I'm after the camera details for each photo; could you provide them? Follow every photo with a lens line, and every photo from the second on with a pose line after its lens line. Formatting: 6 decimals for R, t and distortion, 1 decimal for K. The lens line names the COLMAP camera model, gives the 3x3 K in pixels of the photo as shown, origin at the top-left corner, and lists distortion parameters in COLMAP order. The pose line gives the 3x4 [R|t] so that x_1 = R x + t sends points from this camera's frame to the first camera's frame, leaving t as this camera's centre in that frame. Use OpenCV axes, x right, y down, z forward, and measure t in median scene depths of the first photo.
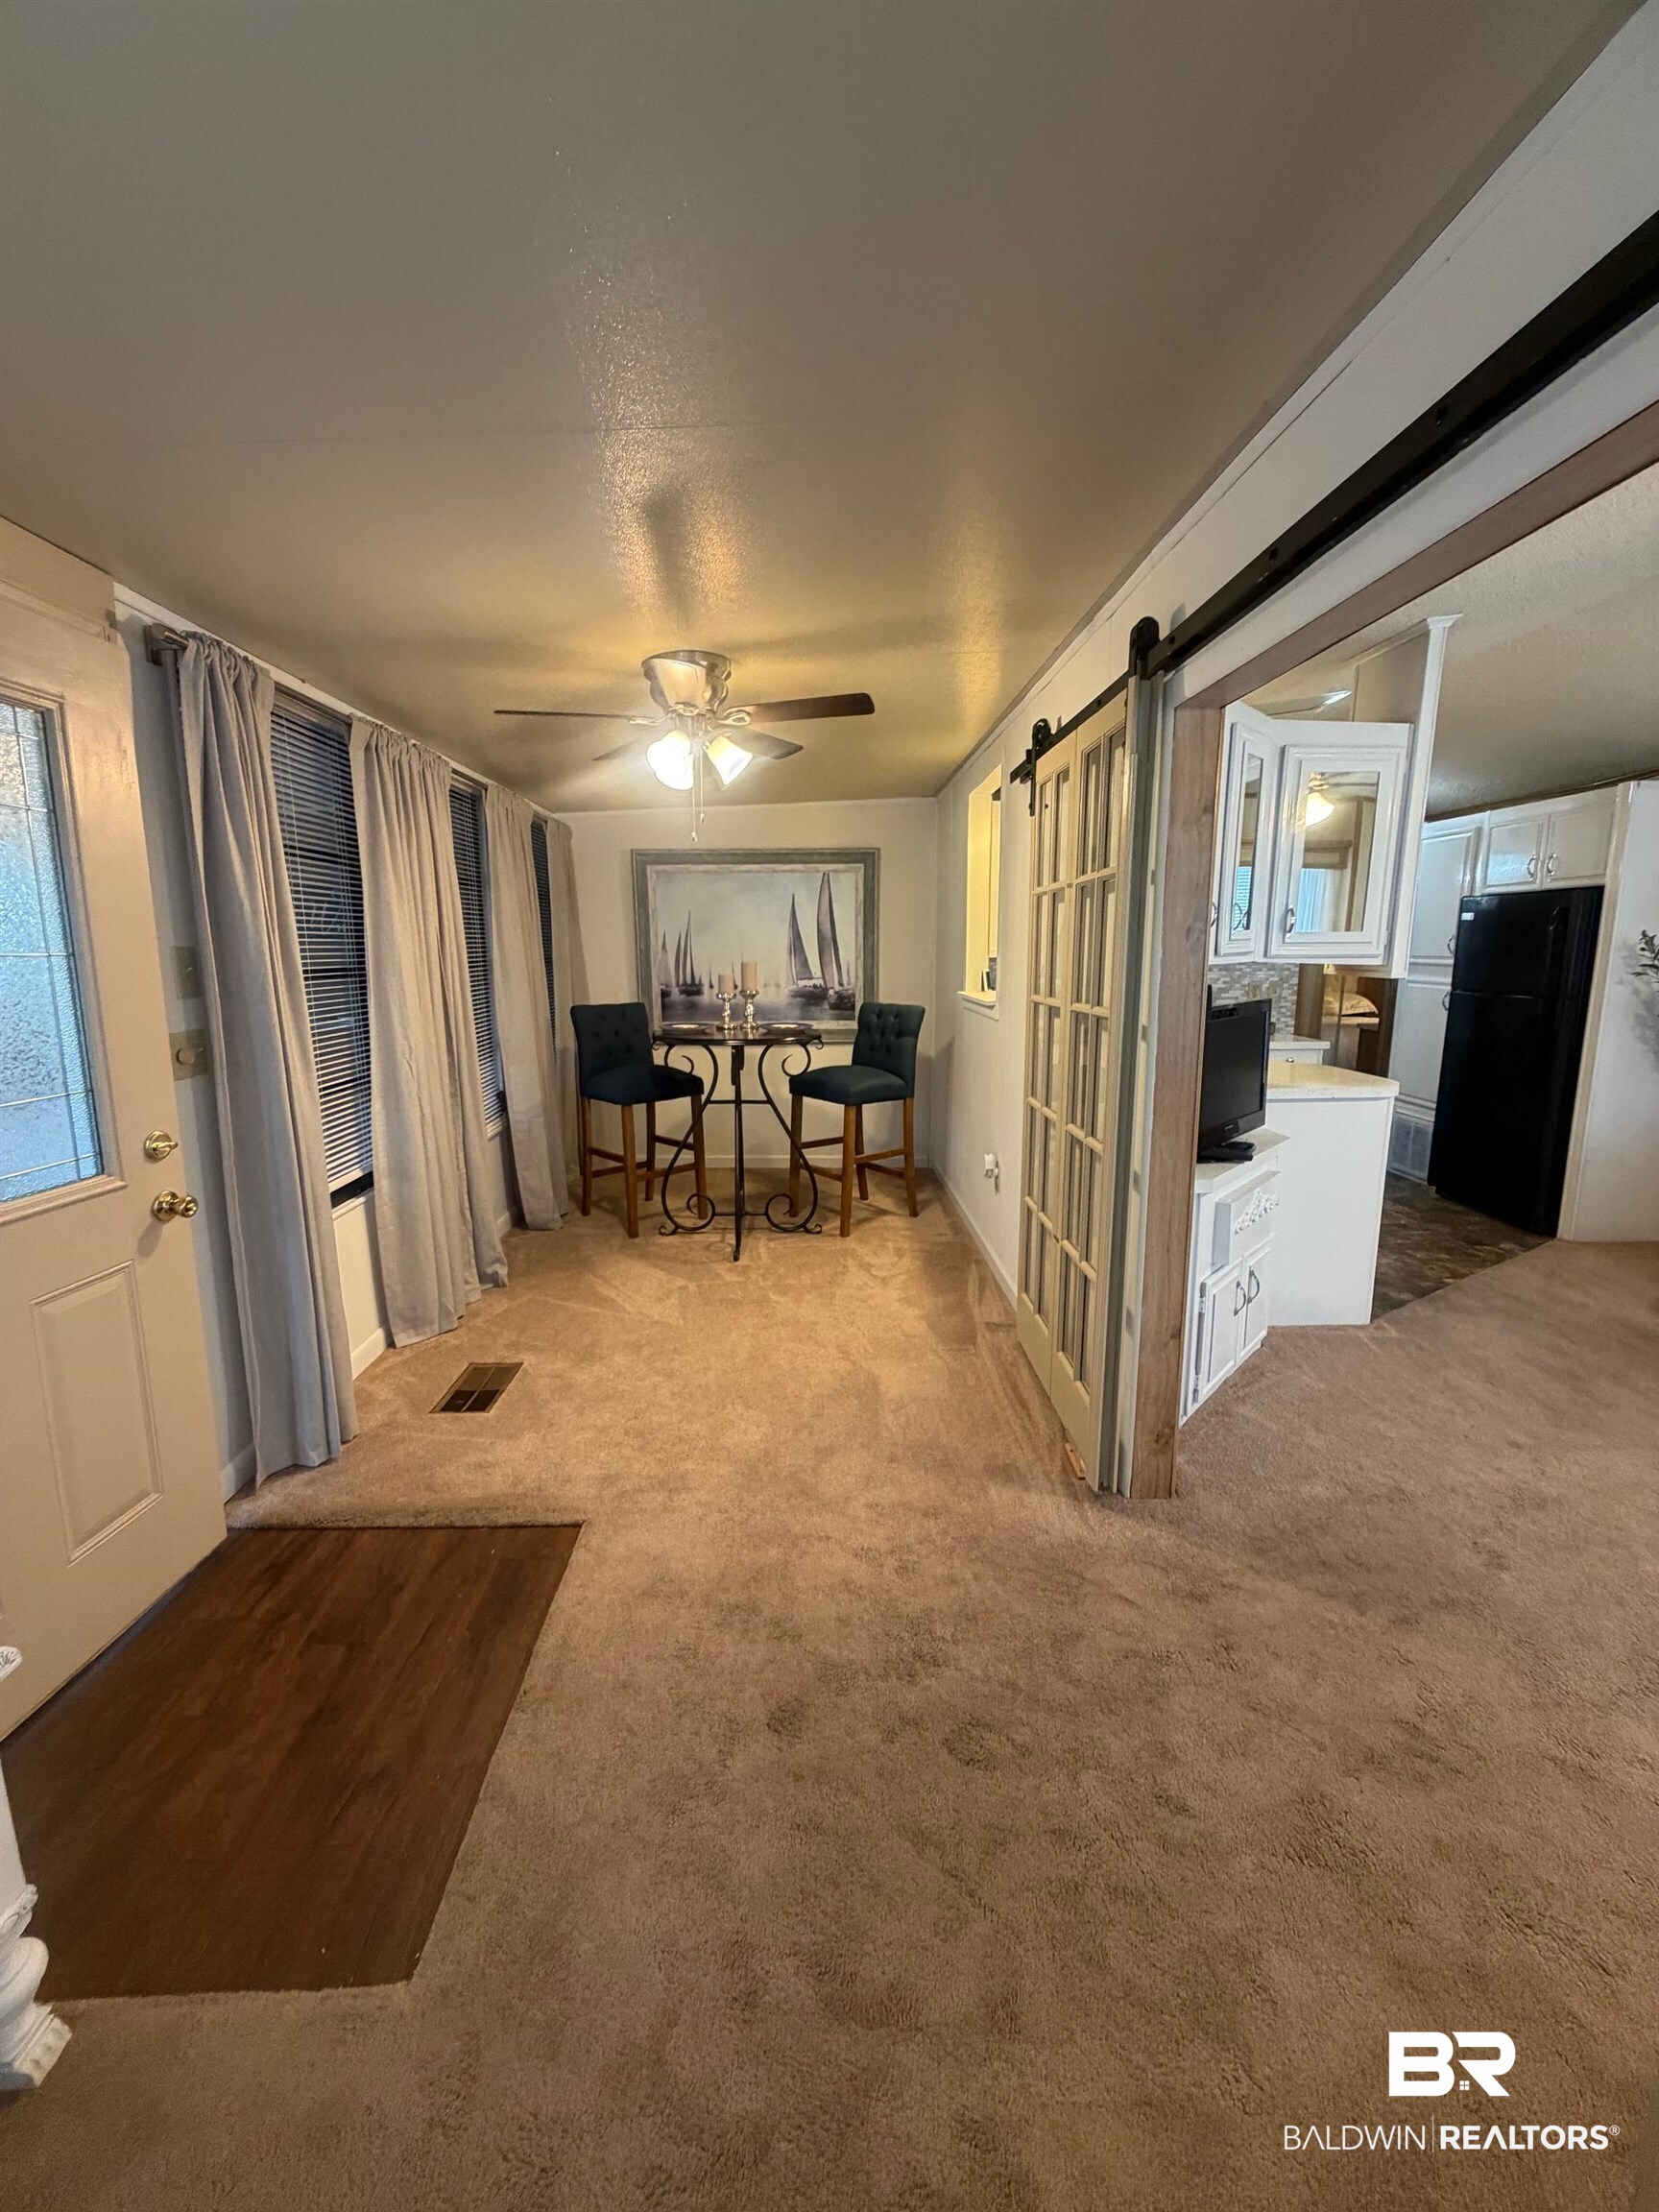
lens RADIAL K [[876.0, 0, 827.6], [0, 876.0, 1101.4], [0, 0, 1]] dist [0.001288, 0.000466]
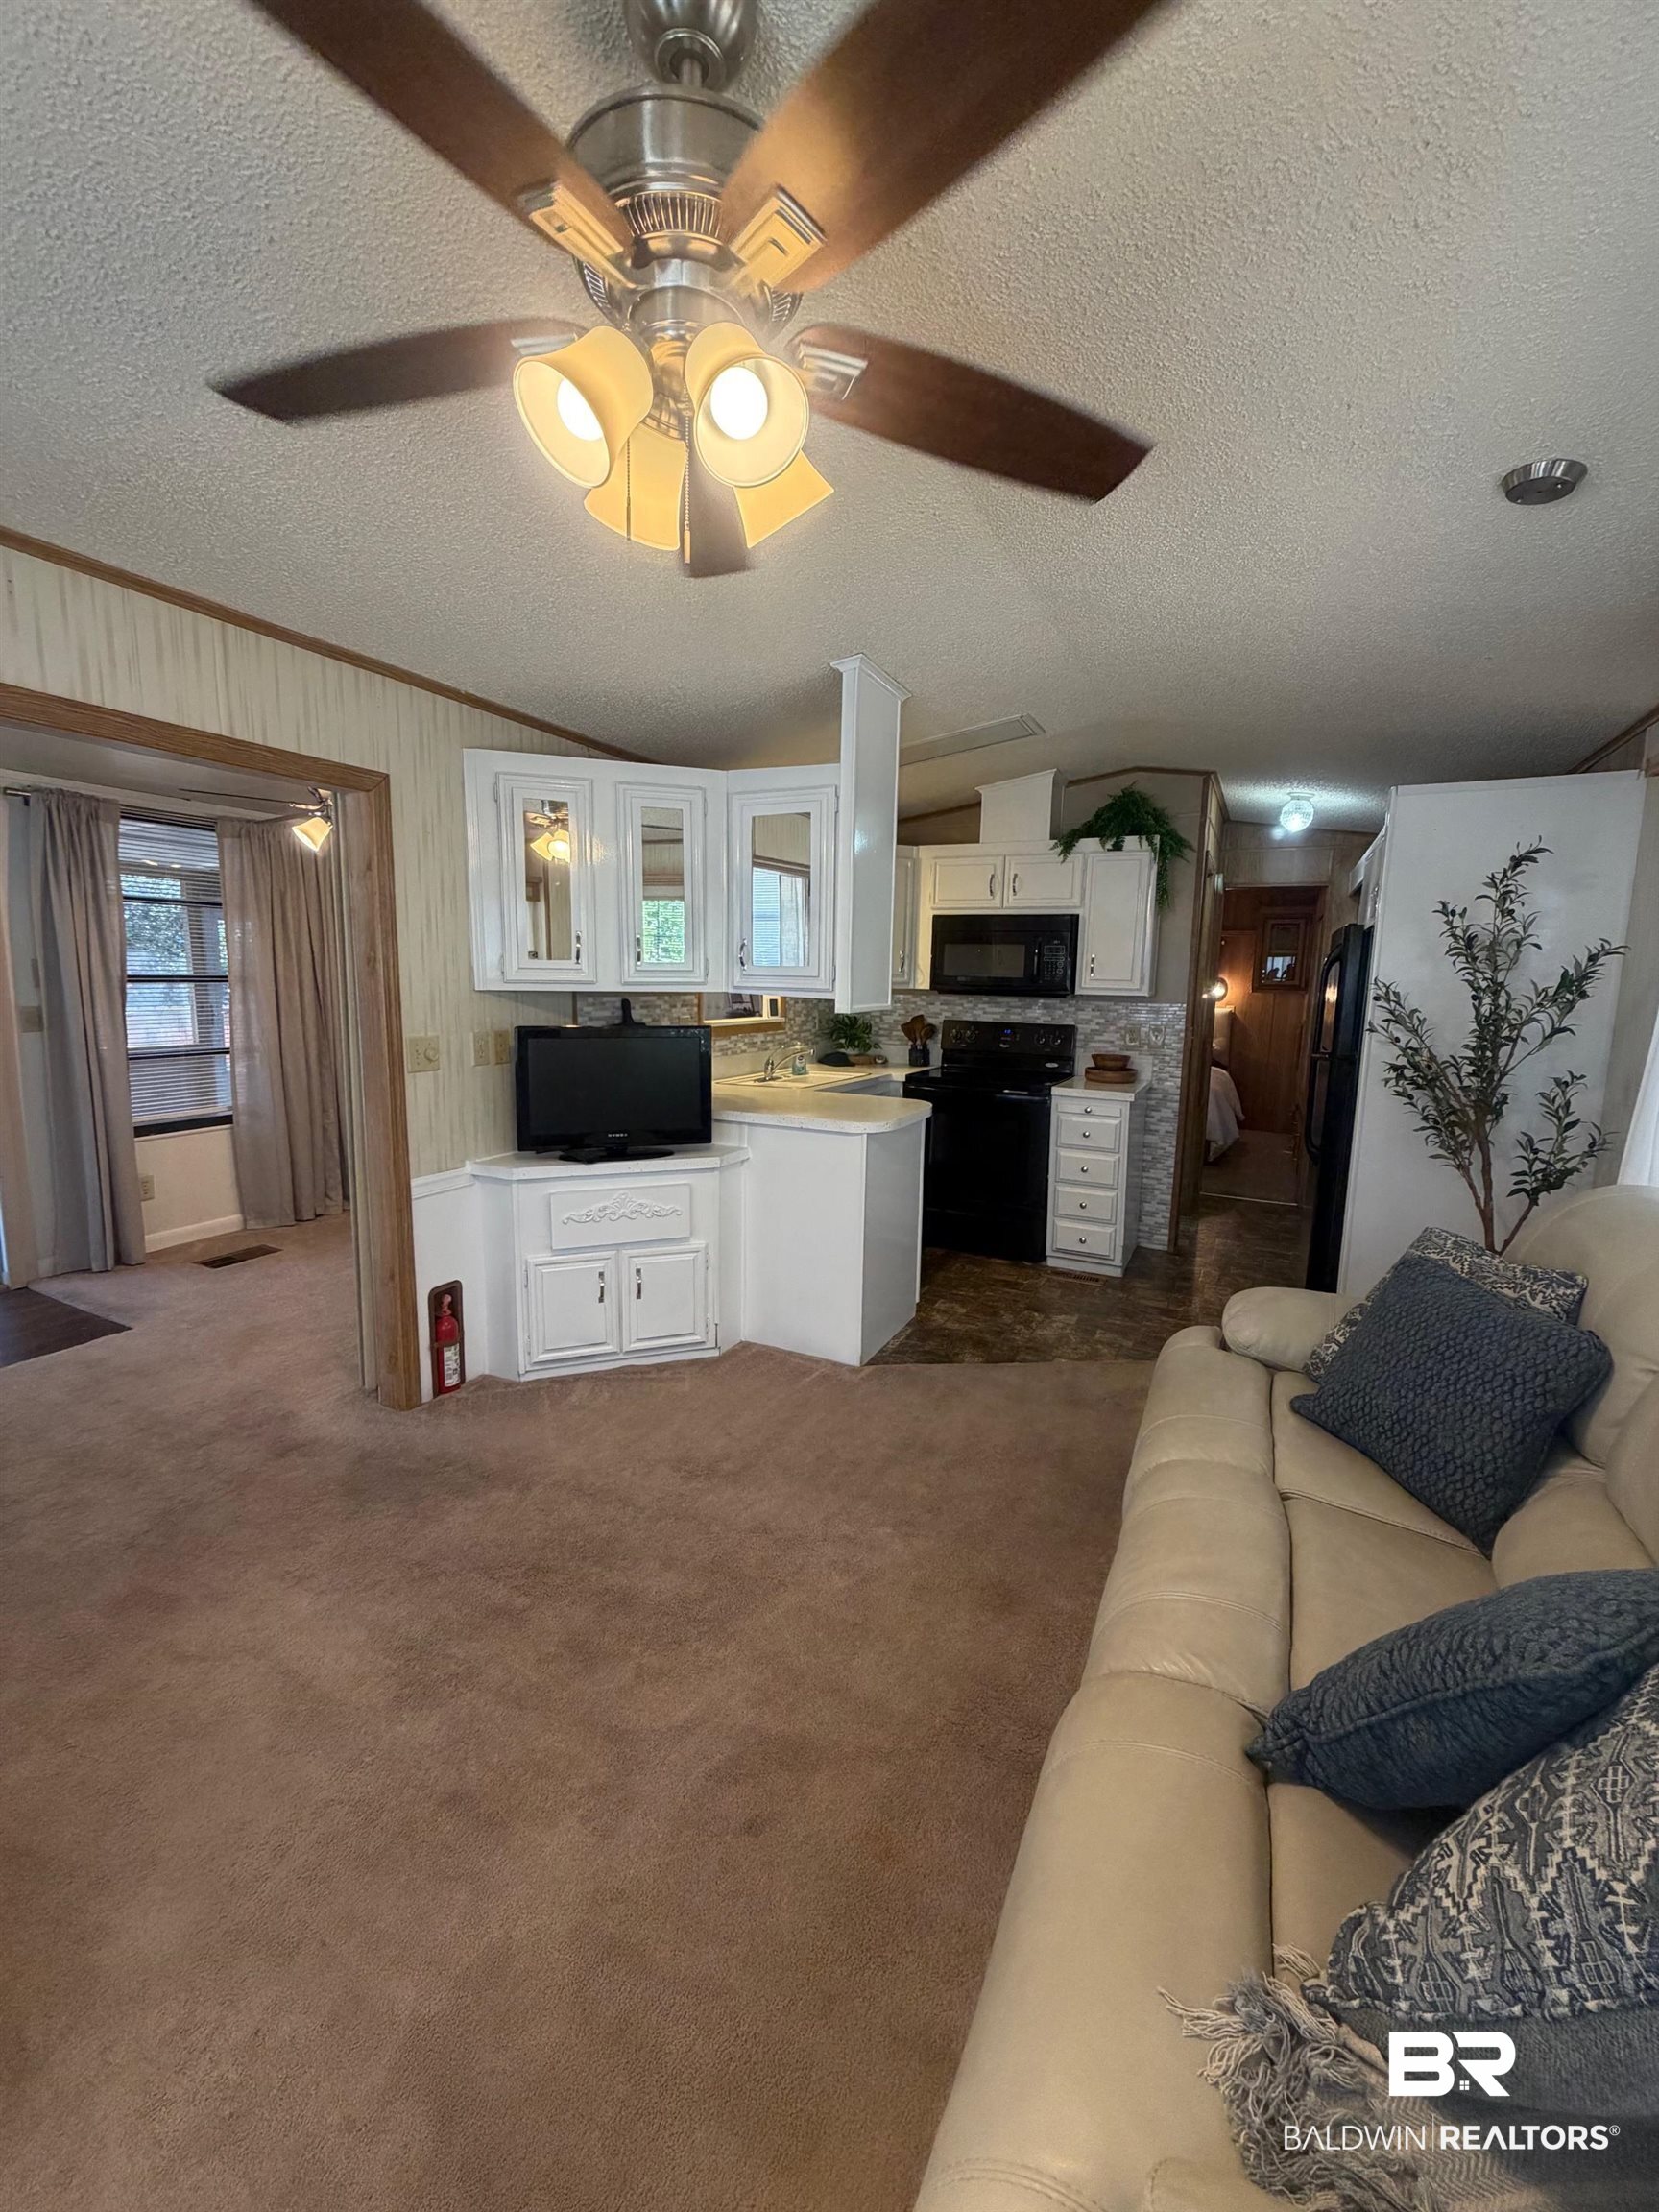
lens RADIAL K [[876.0, 0, 830.6], [0, 876.0, 1093.4], [0, 0, 1]] dist [0.001288, 0.000466]
pose [[0.881404, 0.082525, -0.465099, 1.032526], [-0.105531, 0.994136, -0.023597, -0.020760], [0.460424, 0.069881, 0.884944, 0.107542]]
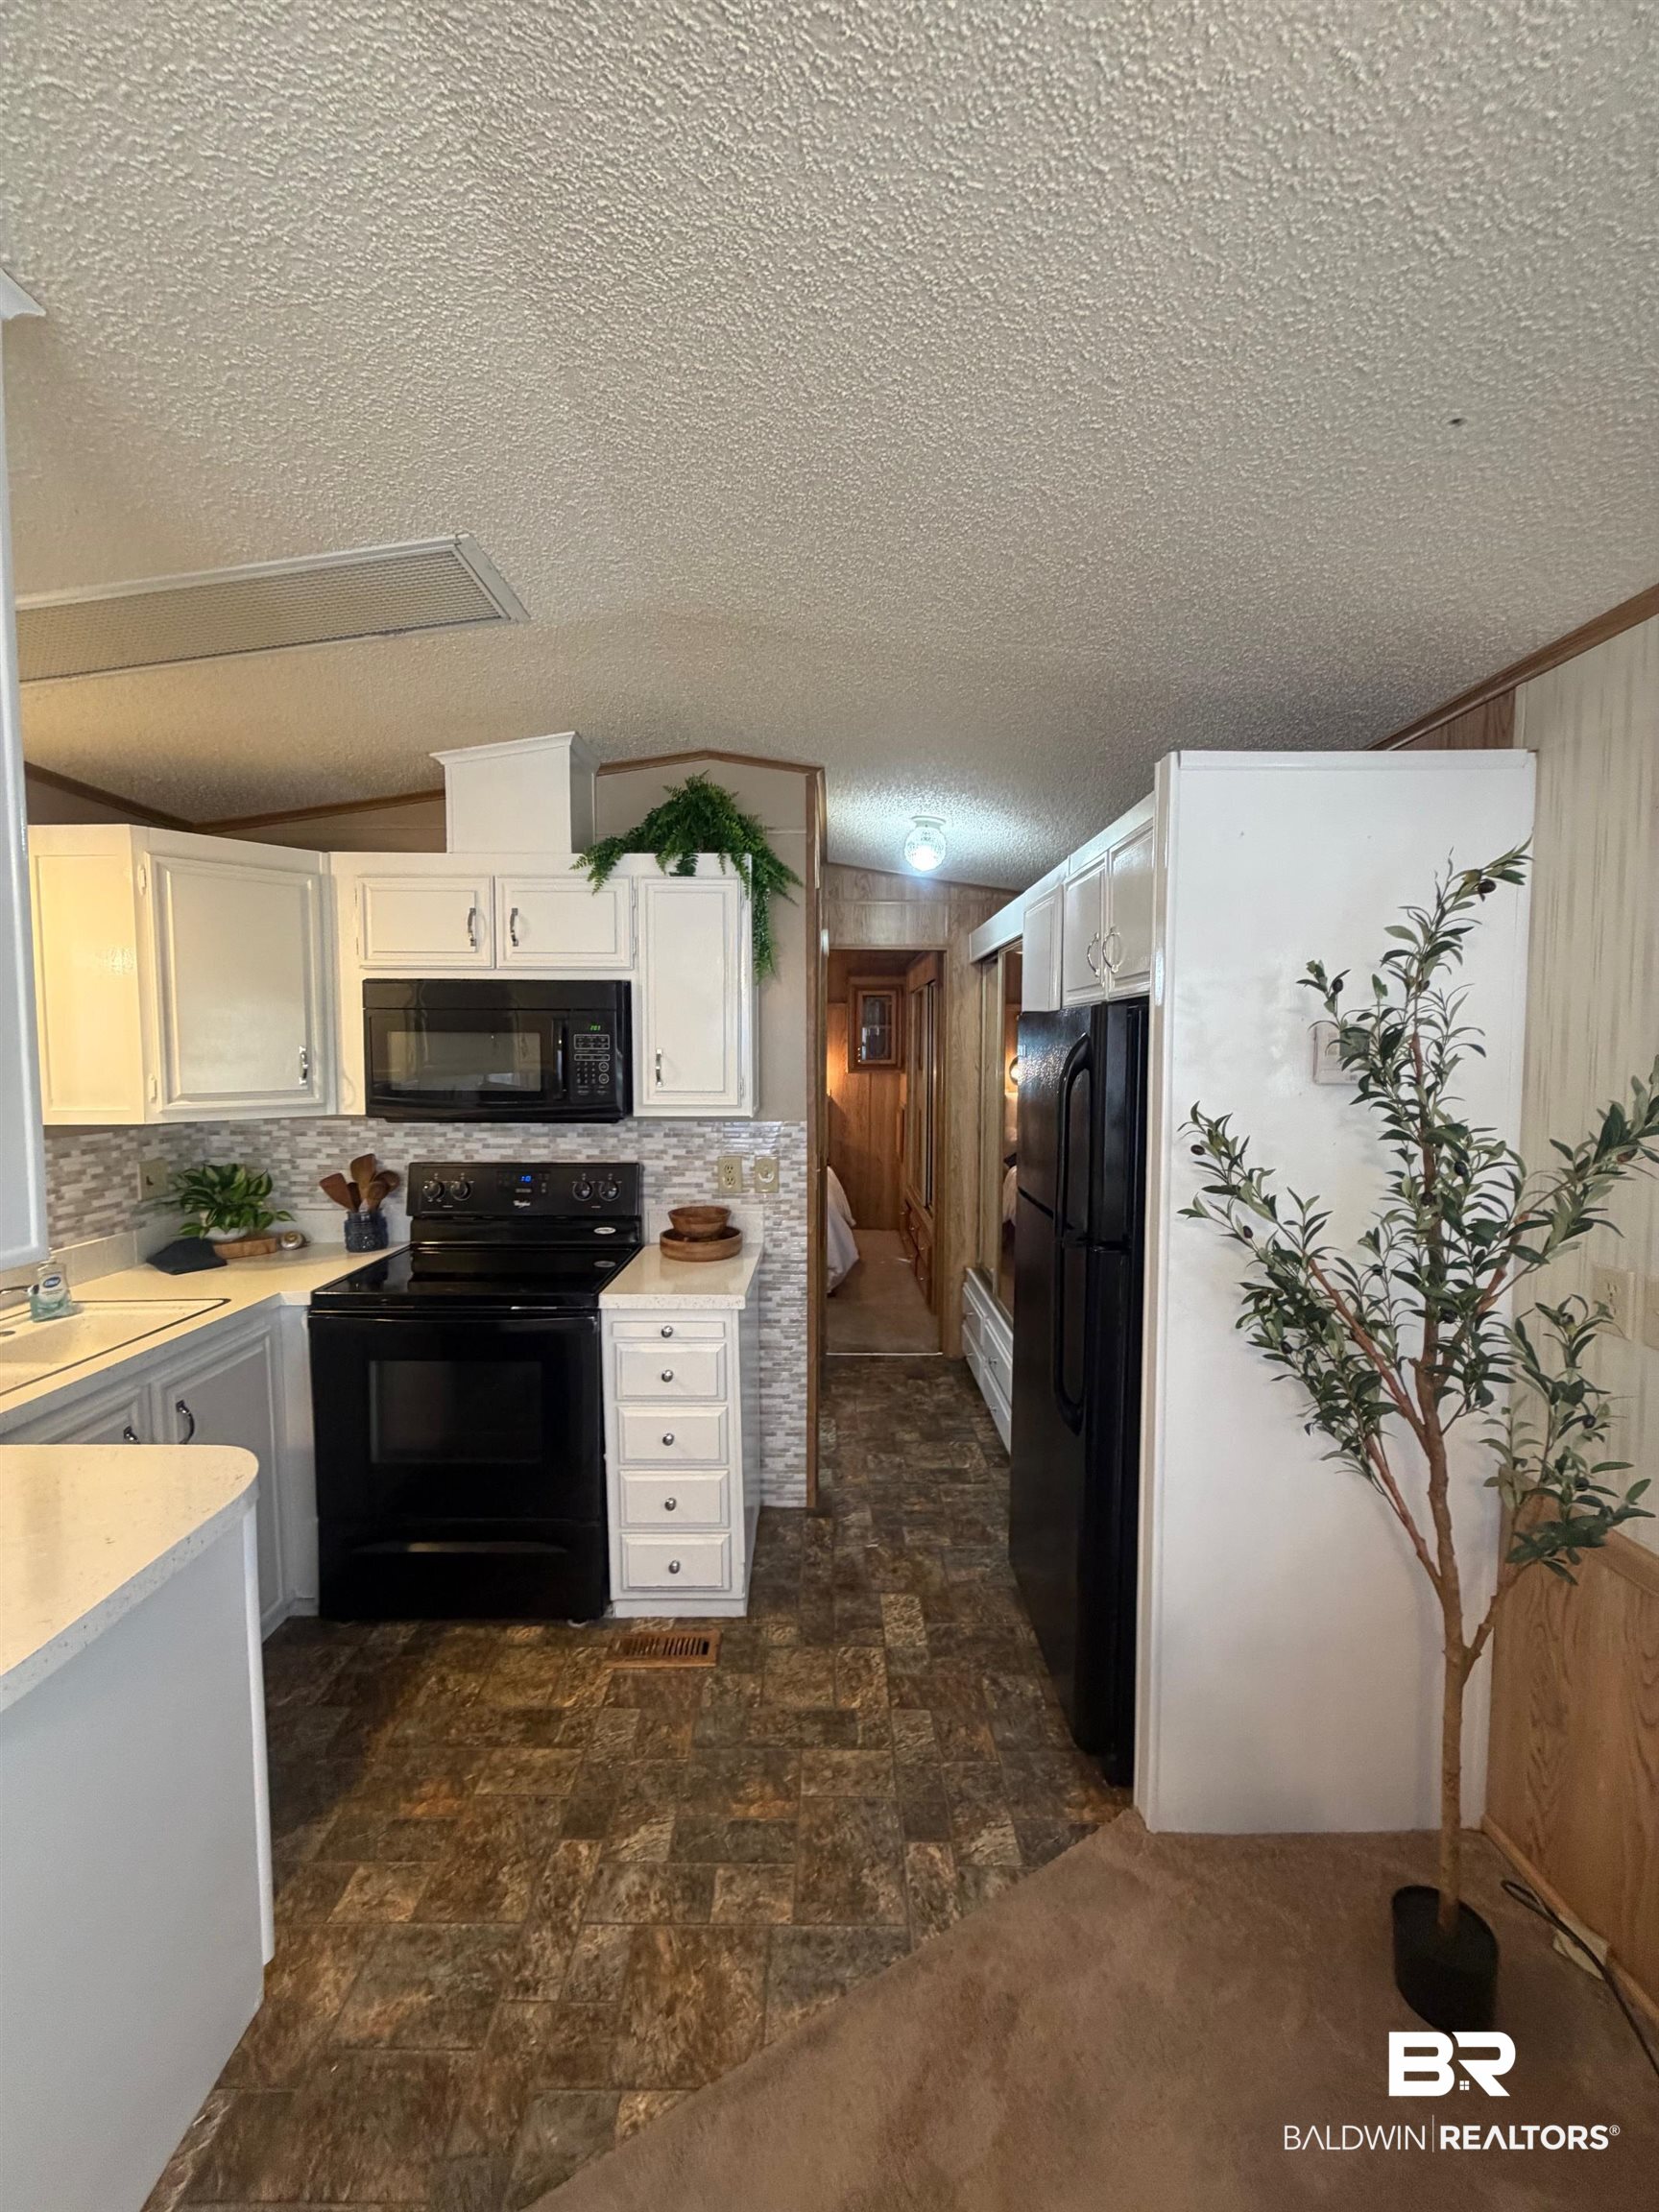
lens RADIAL K [[876.0, 0, 828.3], [0, 876.0, 1099.6], [0, 0, 1]] dist [0.001288, 0.000466]
pose [[0.999561, 0.003024, -0.029483, 0.918197], [-0.006489, 0.992974, -0.118151, -0.172906], [0.028918, 0.118290, 0.992558, 0.708444]]
